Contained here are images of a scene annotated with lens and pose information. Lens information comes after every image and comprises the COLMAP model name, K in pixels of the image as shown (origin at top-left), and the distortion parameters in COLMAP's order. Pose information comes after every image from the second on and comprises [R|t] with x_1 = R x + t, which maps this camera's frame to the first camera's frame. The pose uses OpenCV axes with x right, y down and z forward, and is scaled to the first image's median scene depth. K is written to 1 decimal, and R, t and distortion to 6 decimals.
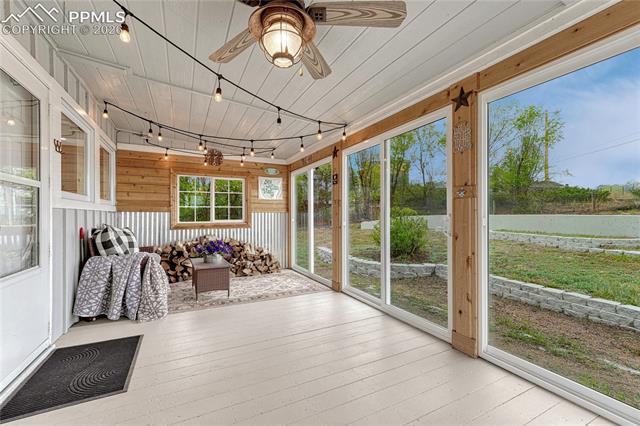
lens RADIAL K [[273.1, 0, 320.3], [0, 273.1, 214.1], [0, 0, 1]] dist [0.006445, -0.000860]
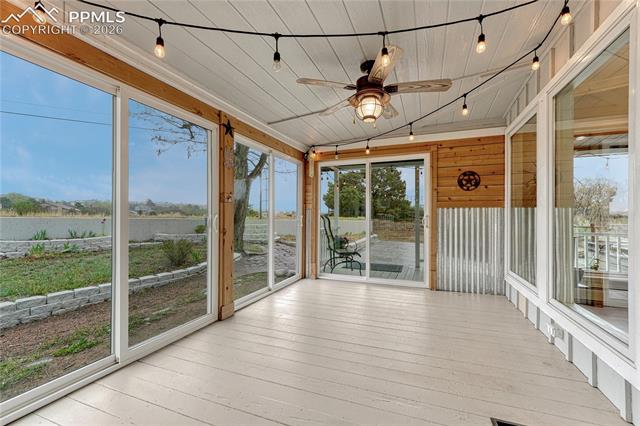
lens RADIAL K [[273.1, 0, 320.1], [0, 273.1, 215.9], [0, 0, 1]] dist [0.006445, -0.000860]
pose [[-0.661050, 0.001292, 0.750341, -0.582598], [-0.006826, 0.999947, -0.007735, 0.010984], [-0.750311, -0.010235, -0.661006, 1.152013]]
